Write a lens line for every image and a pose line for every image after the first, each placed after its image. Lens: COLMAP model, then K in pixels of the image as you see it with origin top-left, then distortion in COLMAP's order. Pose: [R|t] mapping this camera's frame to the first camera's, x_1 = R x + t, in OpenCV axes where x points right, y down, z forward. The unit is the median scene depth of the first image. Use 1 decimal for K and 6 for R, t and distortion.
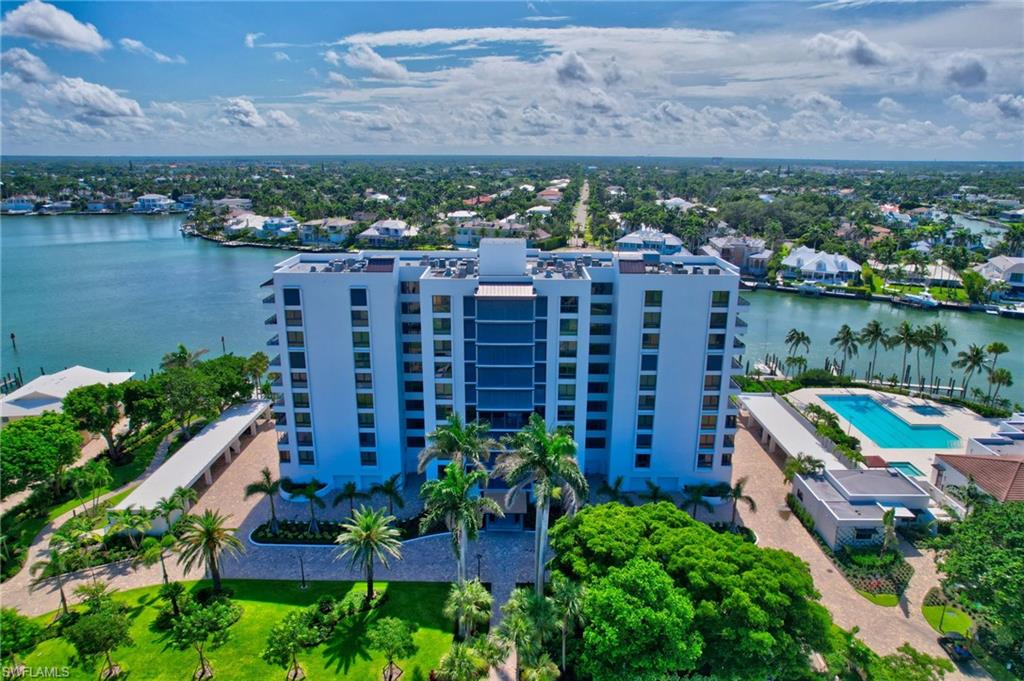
lens RADIAL K [[659.6, 0, 517.0], [0, 659.6, 326.3], [0, 0, 1]] dist [-0.081785, 0.070878]
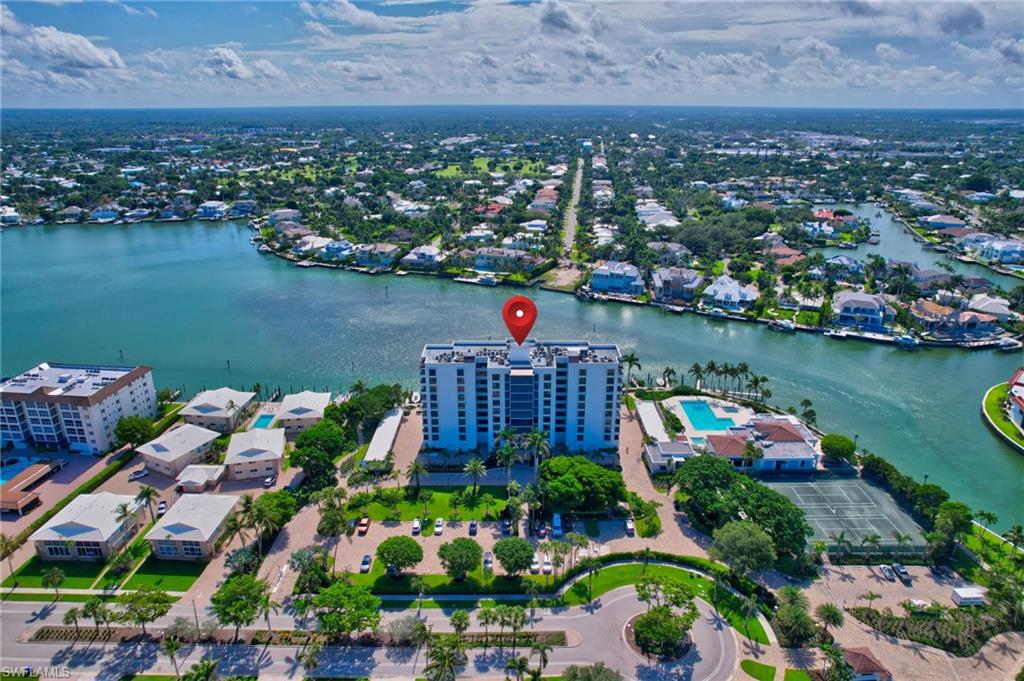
lens RADIAL K [[659.6, 0, 517.0], [0, 659.6, 326.3], [0, 0, 1]] dist [-0.081785, 0.070878]
pose [[0.999987, -0.004899, 0.001498, -0.034034], [0.004780, 0.997476, 0.070846, -0.355091], [-0.001841, -0.070838, 0.997486, -1.295757]]
